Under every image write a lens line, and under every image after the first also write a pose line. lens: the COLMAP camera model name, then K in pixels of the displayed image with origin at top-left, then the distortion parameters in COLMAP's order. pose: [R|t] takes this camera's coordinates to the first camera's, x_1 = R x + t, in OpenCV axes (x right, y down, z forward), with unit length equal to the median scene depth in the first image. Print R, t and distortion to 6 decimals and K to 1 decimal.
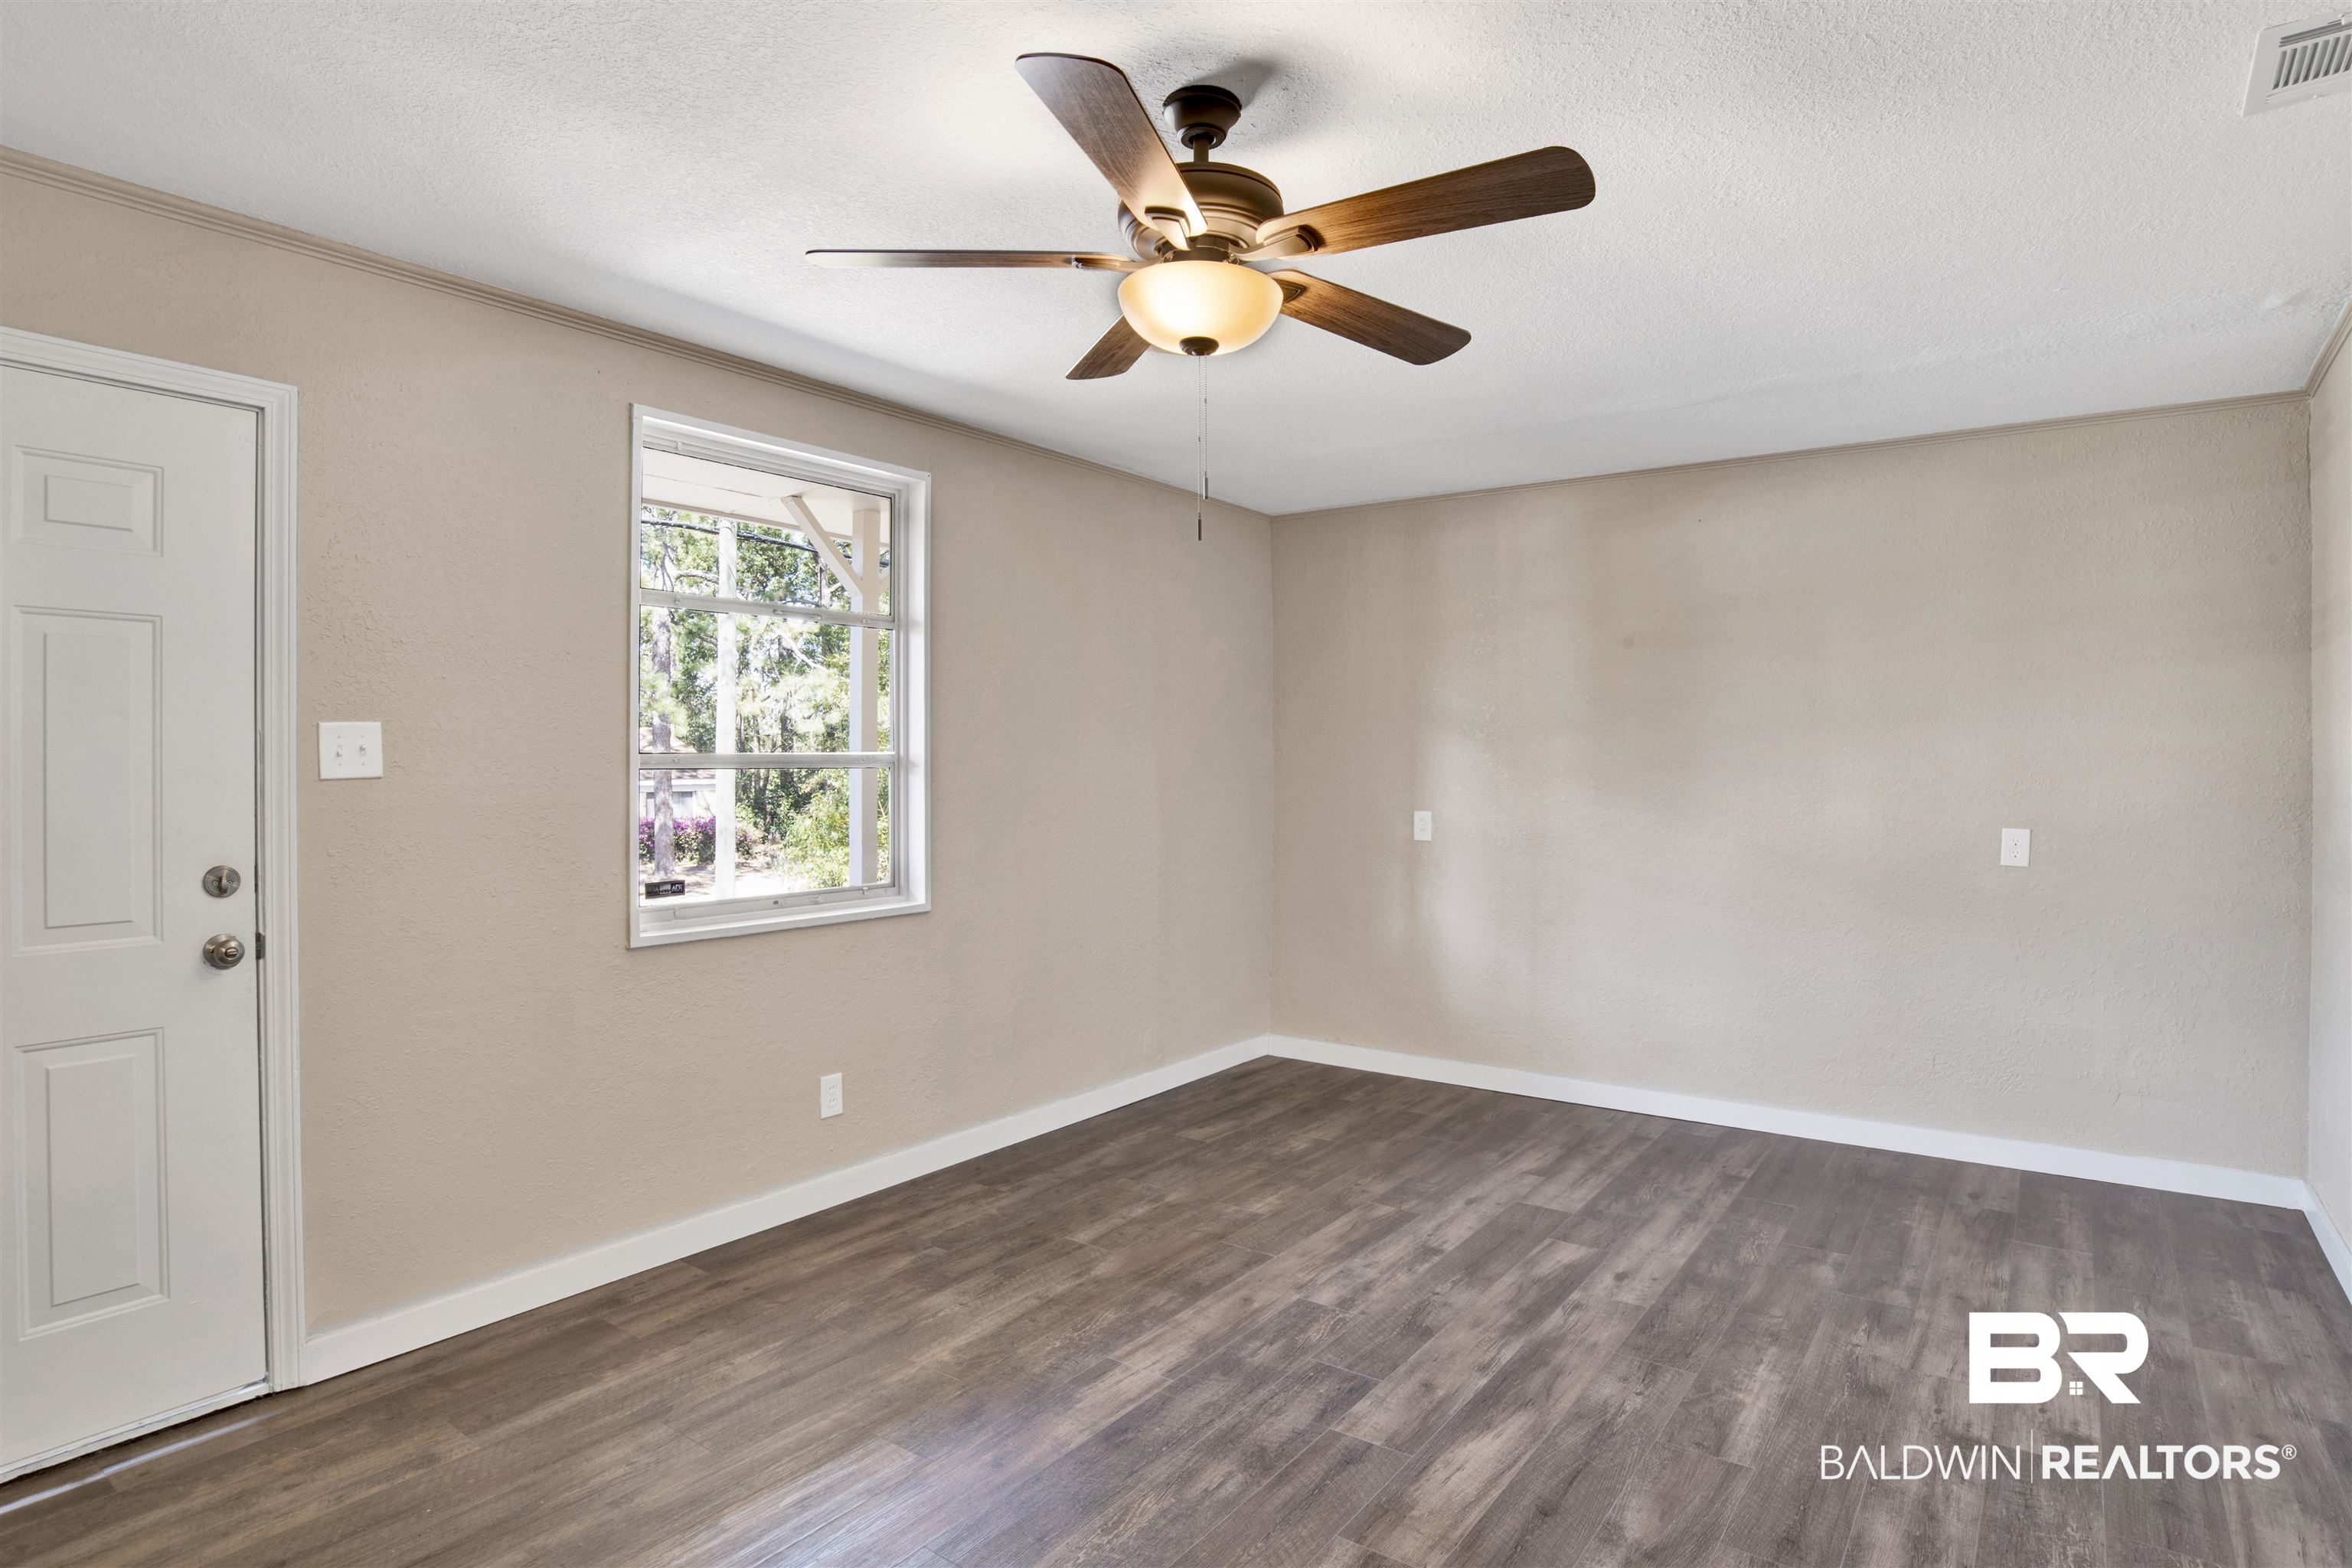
lens RADIAL K [[1240.8, 0, 1193.0], [0, 1240.8, 781.3], [0, 0, 1]] dist [-0.064447, 0.018007]
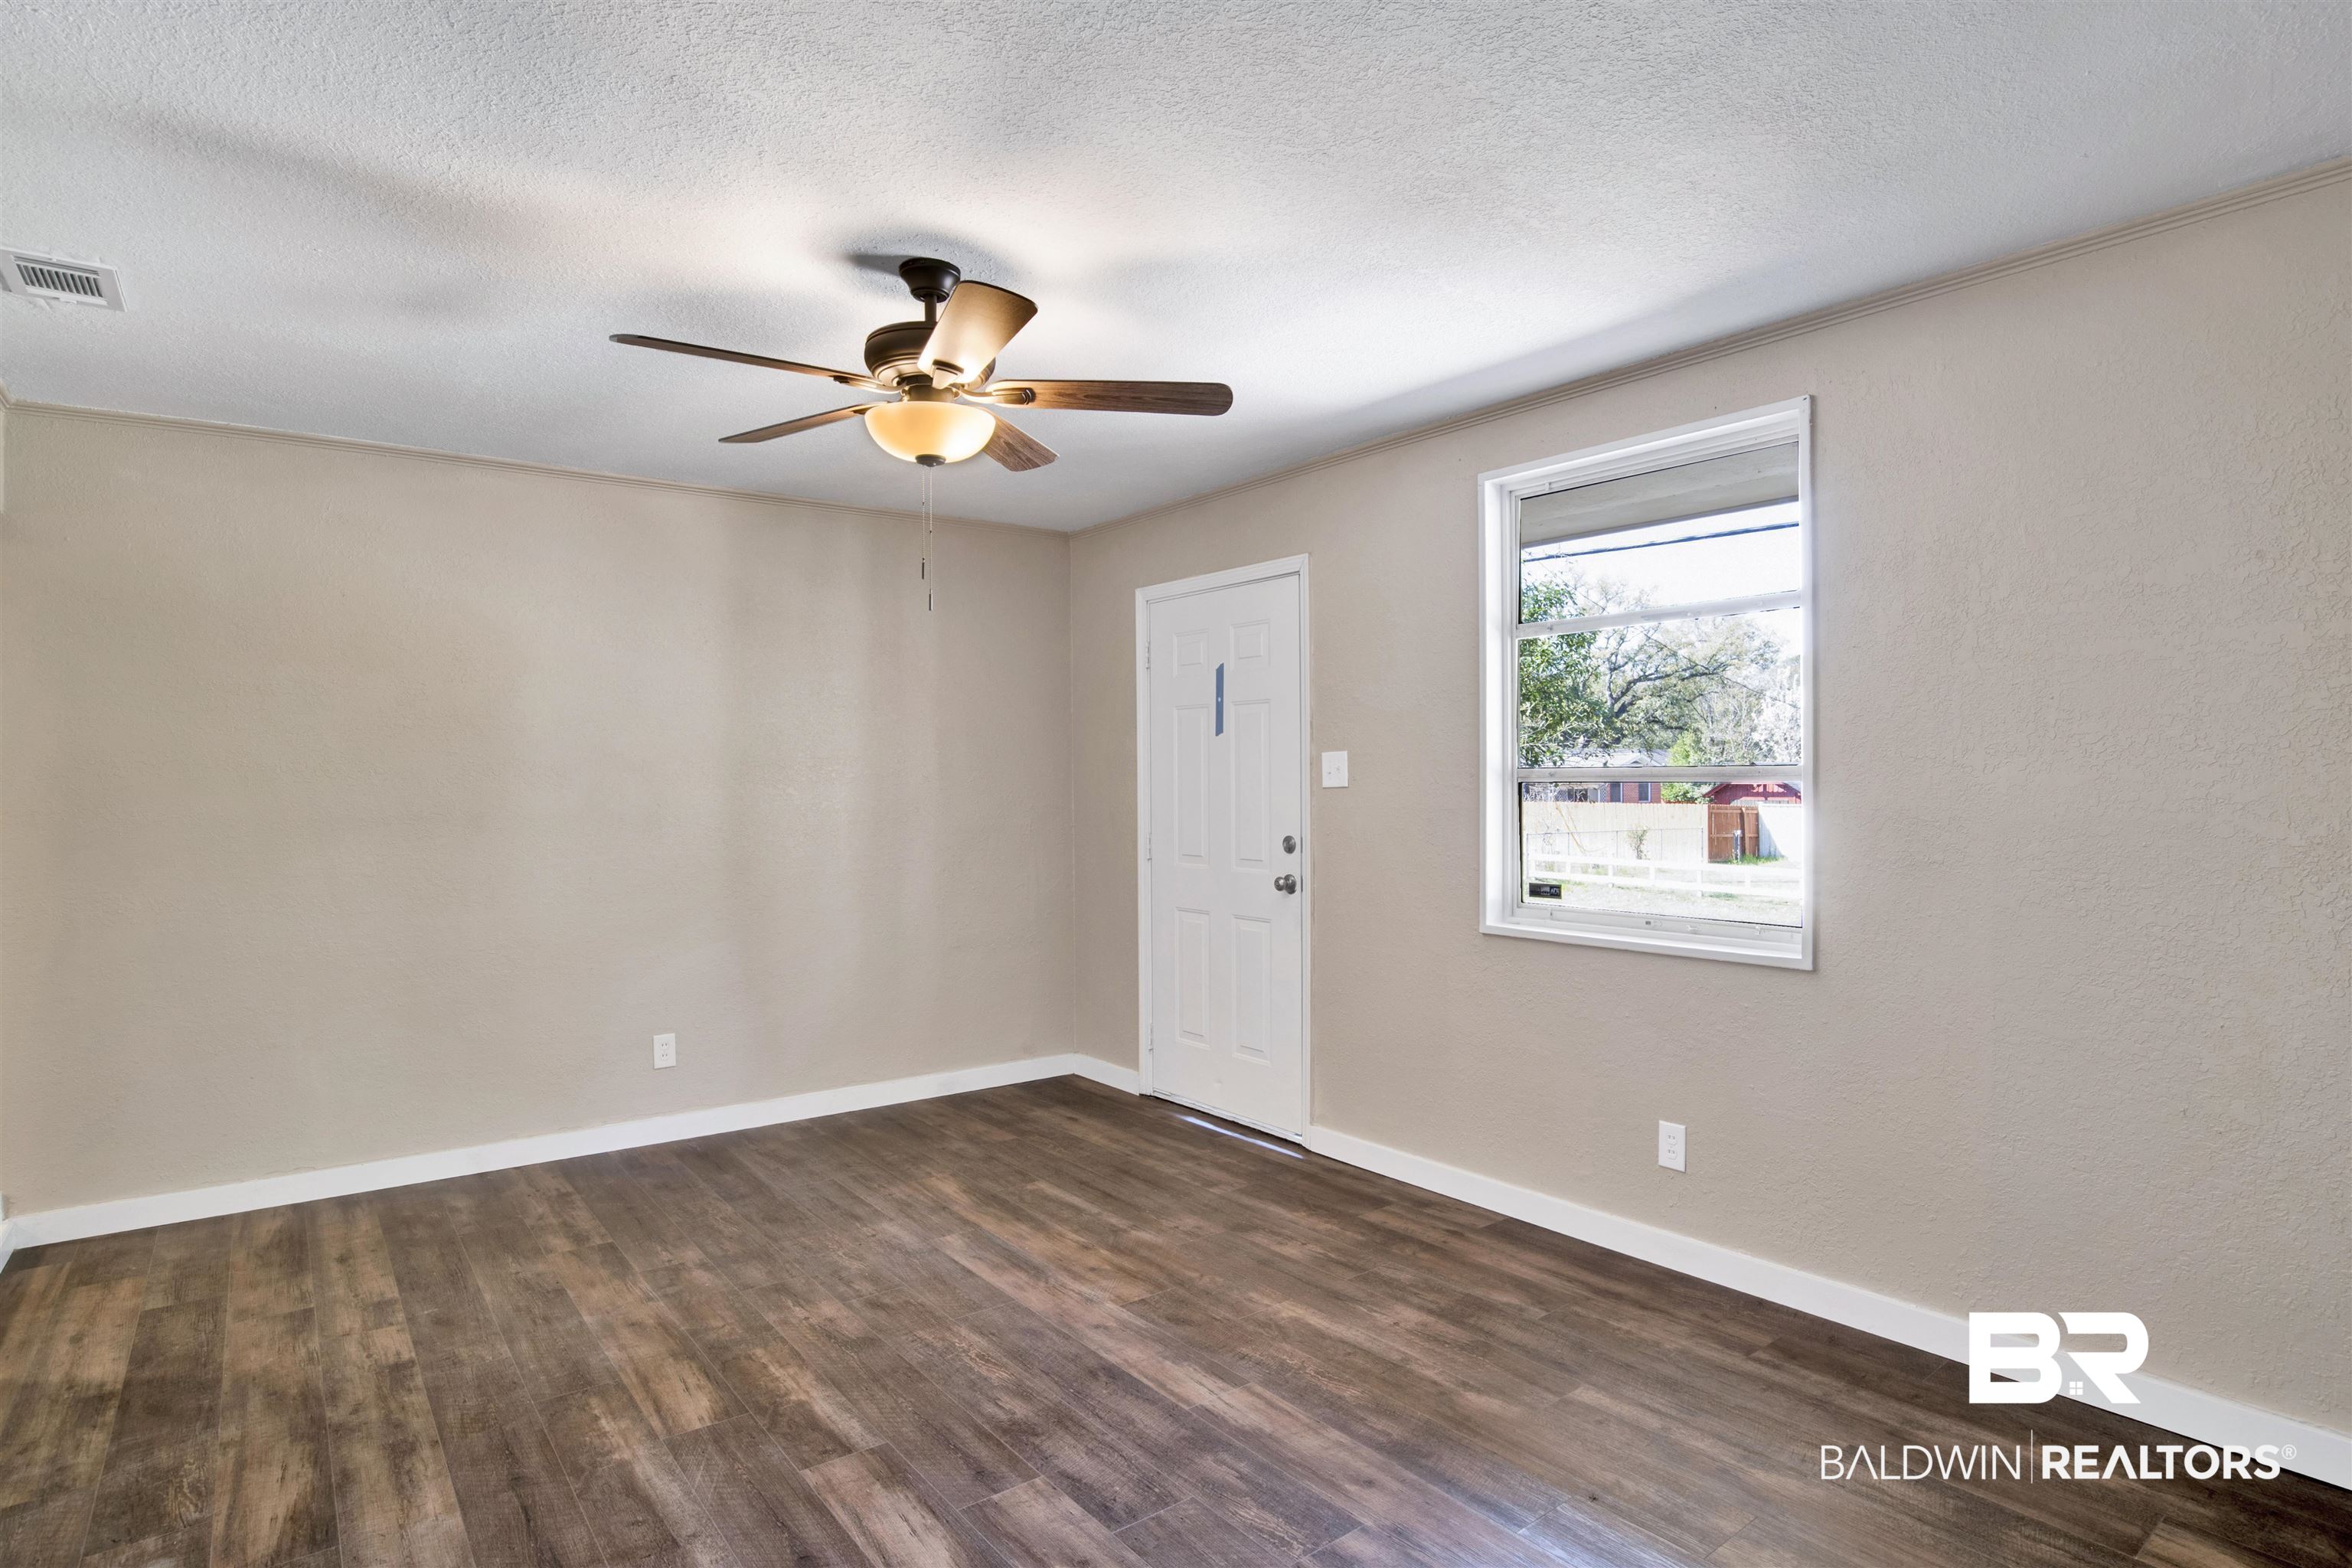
lens RADIAL K [[1240.8, 0, 1206.9], [0, 1240.8, 775.9], [0, 0, 1]] dist [-0.064447, 0.018007]
pose [[-0.274309, -0.000532, -0.961642, 0.790632], [-0.008478, 0.999962, 0.001865, -0.016088], [0.961604, 0.008664, -0.274303, 1.099723]]
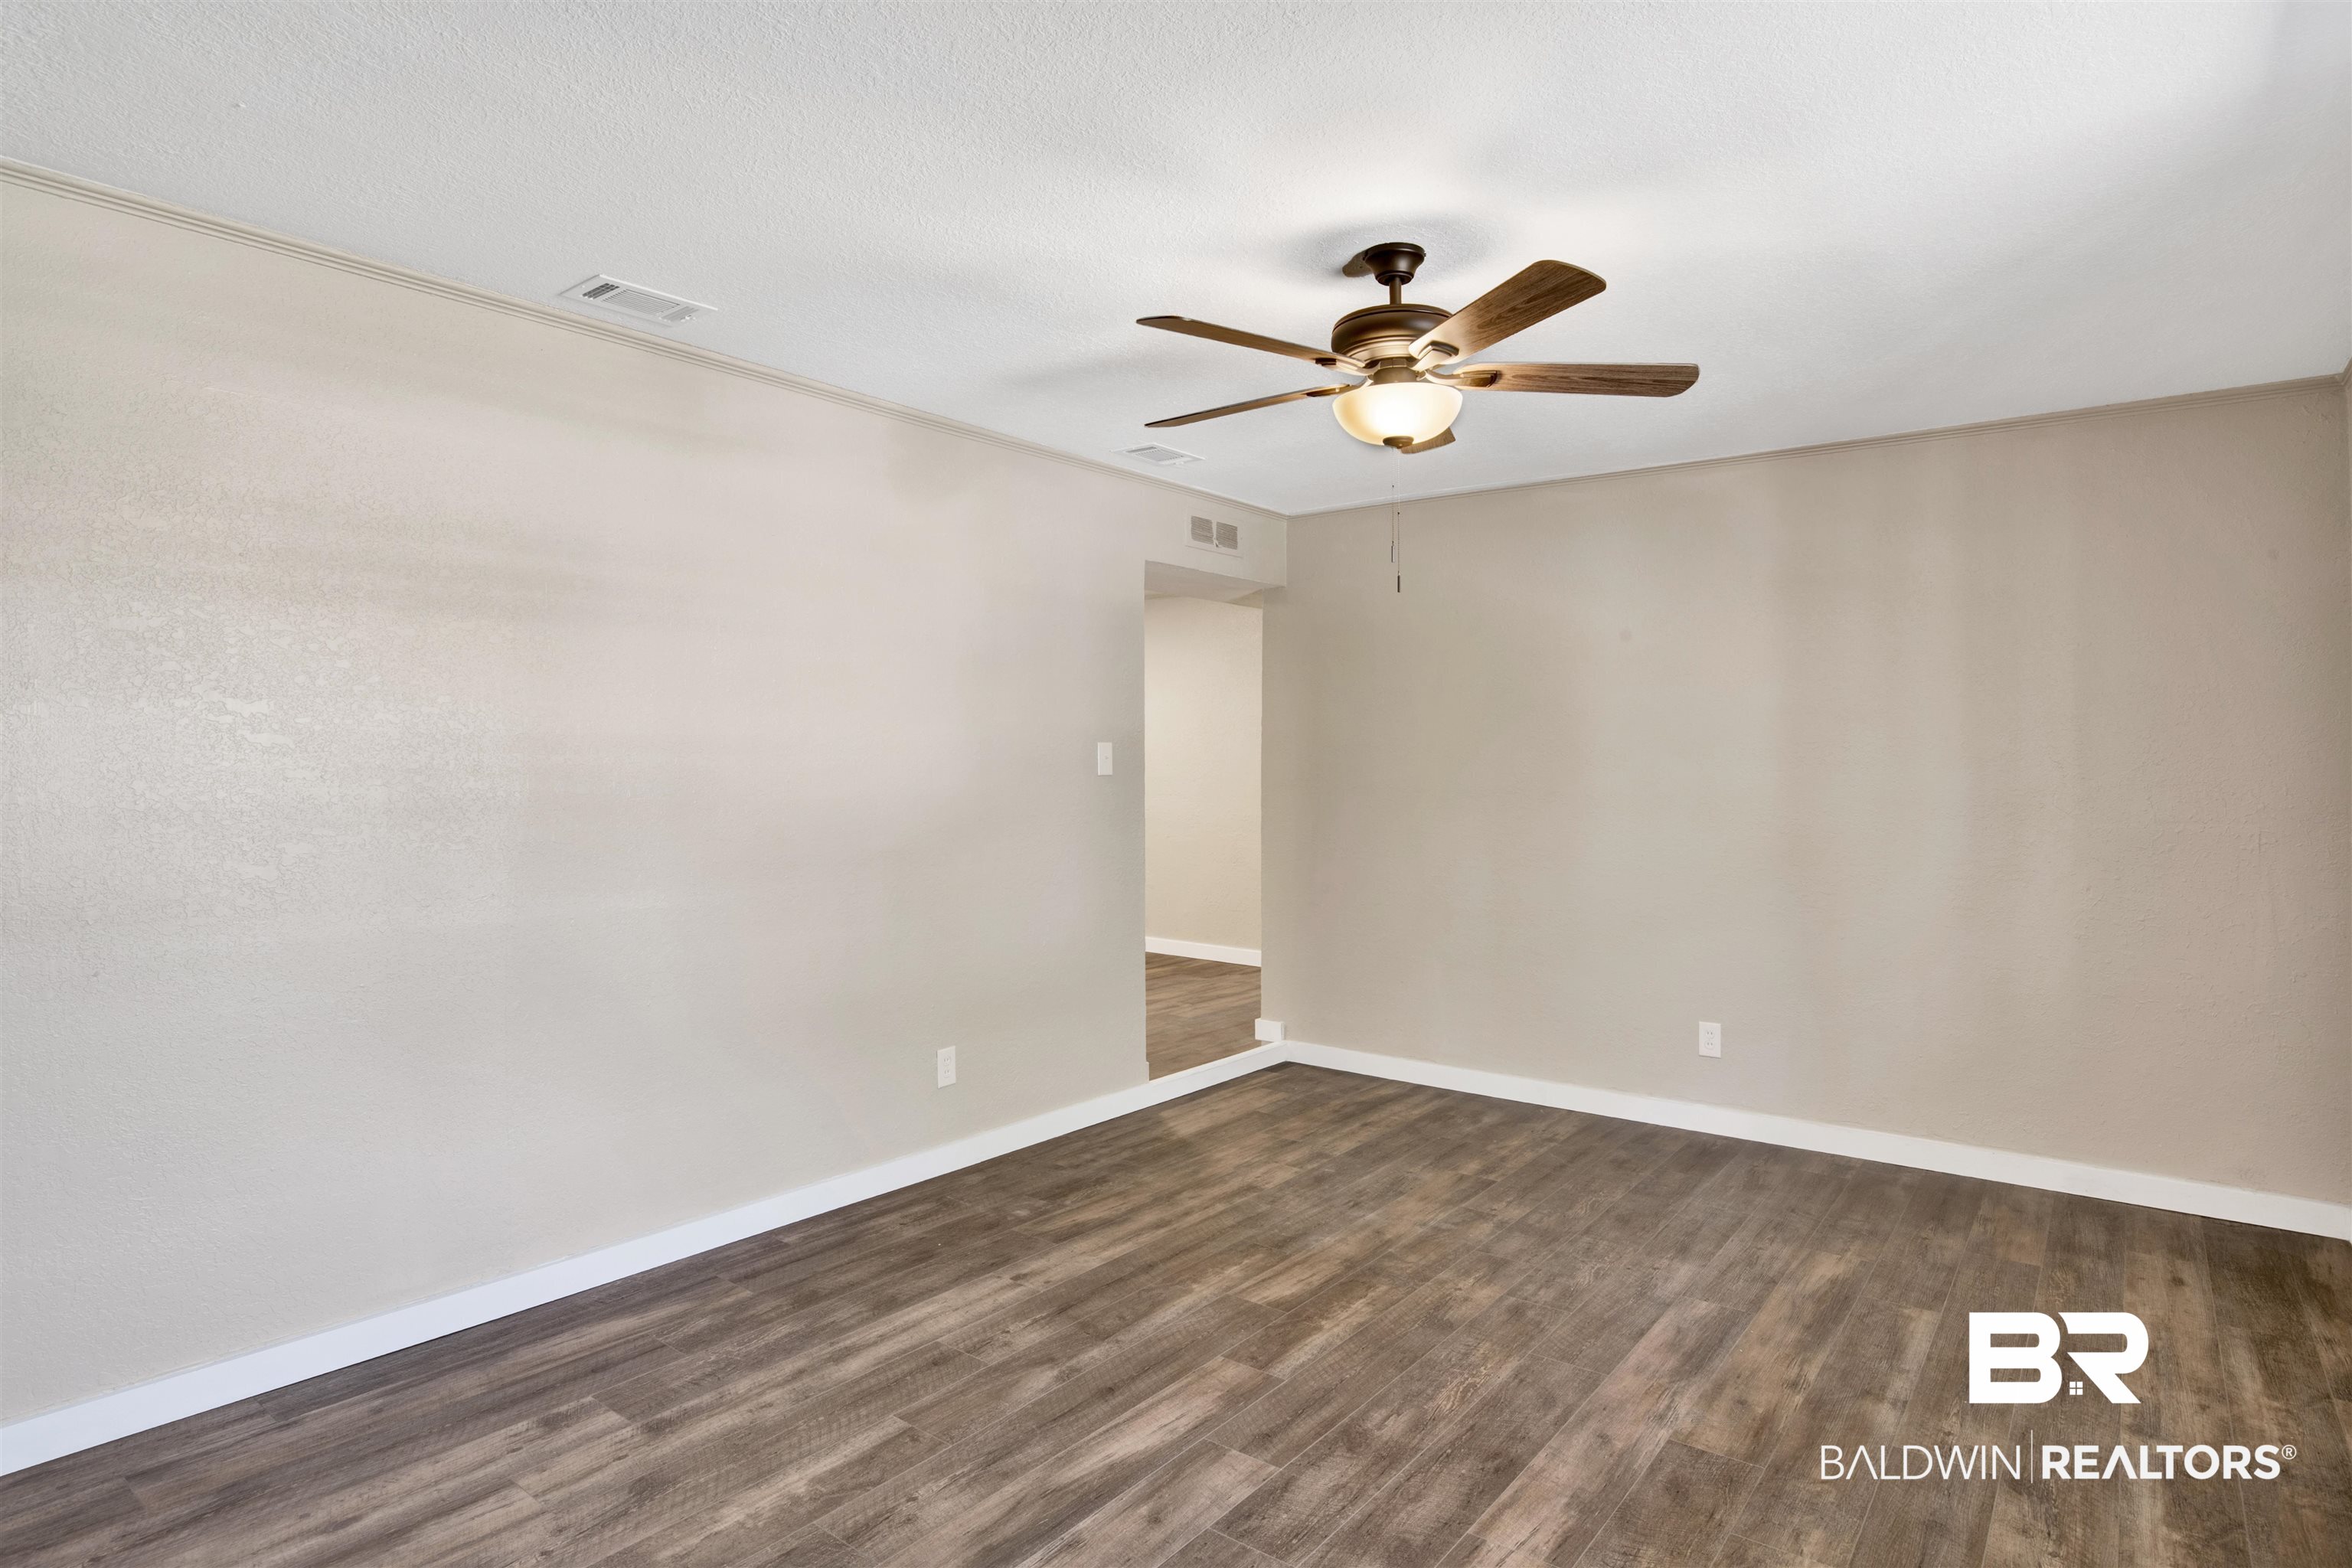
lens RADIAL K [[1240.8, 0, 1179.8], [0, 1240.8, 777.9], [0, 0, 1]] dist [-0.064447, 0.018007]
pose [[-0.999128, -0.004239, 0.041525, 0.122213], [-0.003243, 0.999706, 0.024019, -0.021767], [-0.041614, 0.023863, -0.998849, 1.539882]]
